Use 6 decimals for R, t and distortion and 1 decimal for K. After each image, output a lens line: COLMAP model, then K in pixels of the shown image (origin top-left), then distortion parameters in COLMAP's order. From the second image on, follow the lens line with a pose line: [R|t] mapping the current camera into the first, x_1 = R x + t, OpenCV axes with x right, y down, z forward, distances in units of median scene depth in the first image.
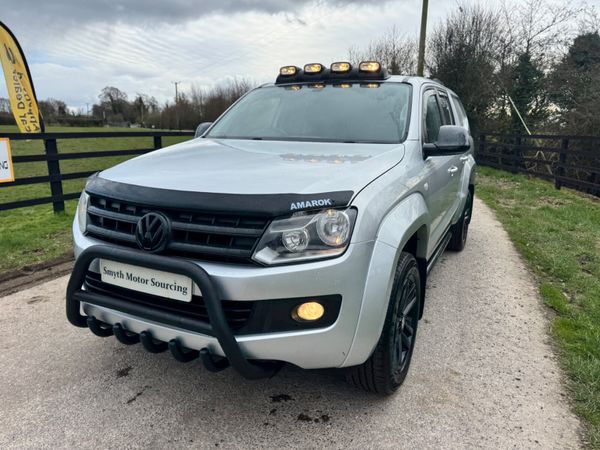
lens RADIAL K [[427.0, 0, 301.8], [0, 427.0, 220.9], [0, 0, 1]] dist [0.026914, -0.027863]
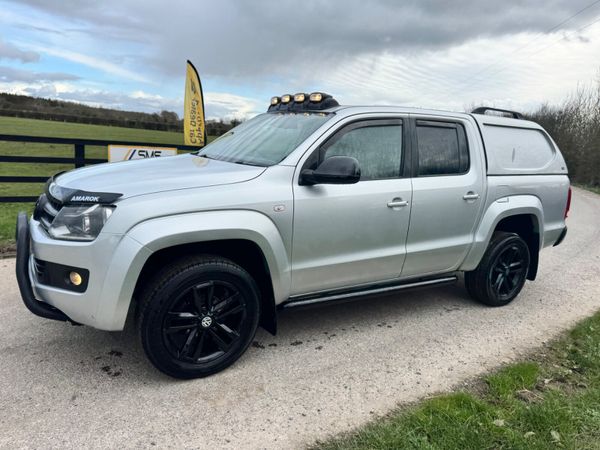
lens RADIAL K [[427.0, 0, 301.6], [0, 427.0, 222.7], [0, 0, 1]] dist [0.026914, -0.027863]
pose [[0.851524, 0.143222, -0.504375, 0.661895], [-0.168168, 0.985750, -0.004000, -0.038550], [0.496615, 0.088226, 0.863476, 0.088349]]
